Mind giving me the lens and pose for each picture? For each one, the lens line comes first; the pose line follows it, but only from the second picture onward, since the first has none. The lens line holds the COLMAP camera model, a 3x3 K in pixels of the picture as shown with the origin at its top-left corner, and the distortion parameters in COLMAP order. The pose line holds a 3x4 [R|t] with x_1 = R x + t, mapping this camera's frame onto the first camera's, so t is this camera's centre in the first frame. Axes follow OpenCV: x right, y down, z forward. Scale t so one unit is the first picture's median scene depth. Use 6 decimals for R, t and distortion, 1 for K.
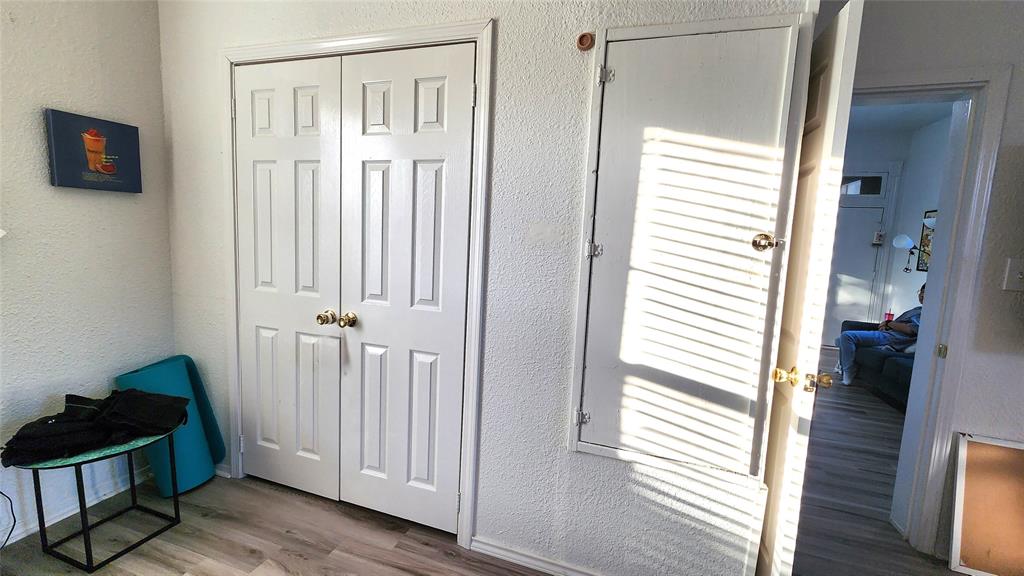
lens RADIAL K [[423.9, 0, 531.9], [0, 423.9, 286.0], [0, 0, 1]] dist [0.002543, -0.001699]
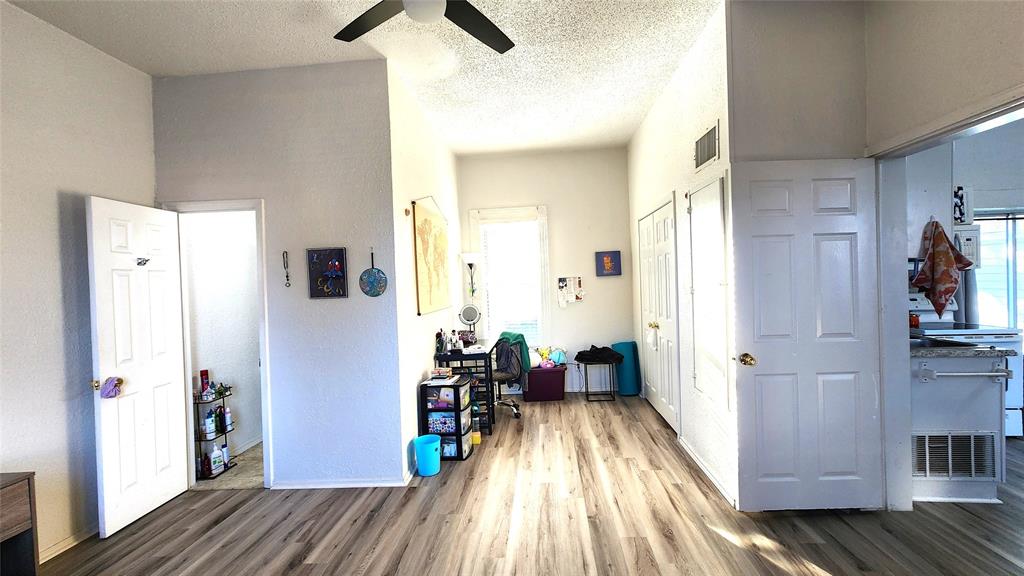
lens RADIAL K [[423.9, 0, 517.1], [0, 423.9, 287.6], [0, 0, 1]] dist [0.002543, -0.001699]
pose [[0.248794, -0.046937, -0.967418, 1.617130], [-0.065442, 0.995728, -0.065140, 0.075920], [0.966343, 0.079516, 0.244660, -0.279998]]
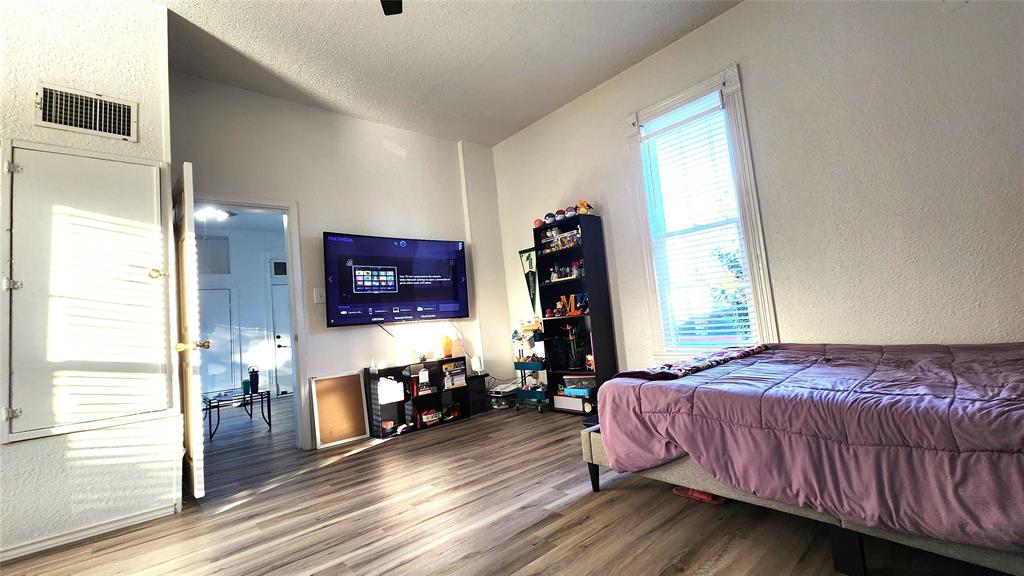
lens RADIAL K [[423.9, 0, 520.6], [0, 423.9, 286.9], [0, 0, 1]] dist [0.002543, -0.001699]
pose [[0.506811, -0.027426, 0.861621, -0.172174], [0.215680, 0.971740, -0.095933, 0.343218], [-0.834640, 0.234454, 0.498404, -0.891995]]
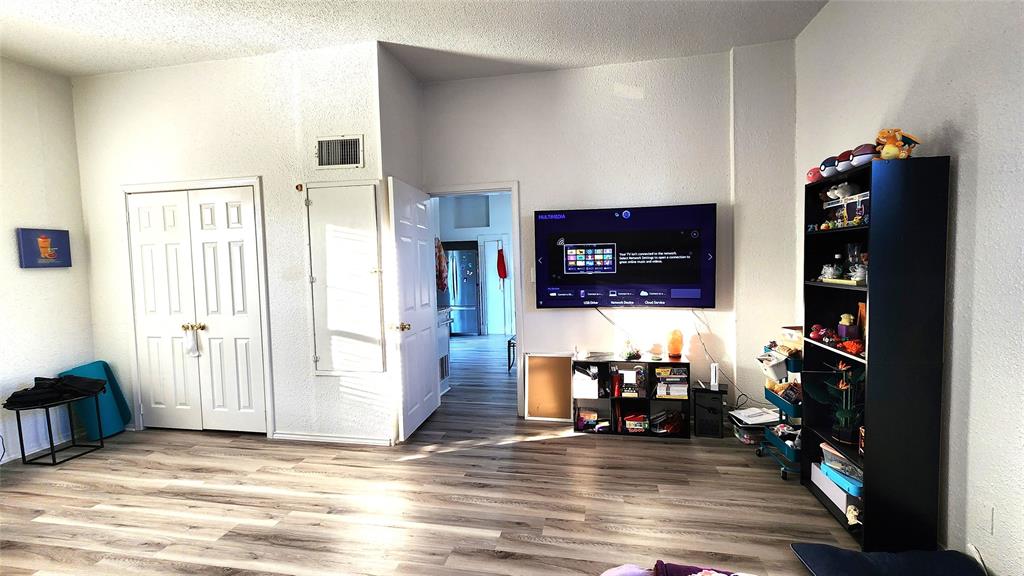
lens RADIAL K [[423.9, 0, 530.1], [0, 423.9, 287.2], [0, 0, 1]] dist [0.002543, -0.001699]
pose [[0.988196, -0.082128, 0.129316, 0.810123], [0.089255, 0.994738, -0.050304, 0.137523], [-0.124504, 0.061253, 0.990327, -1.089205]]
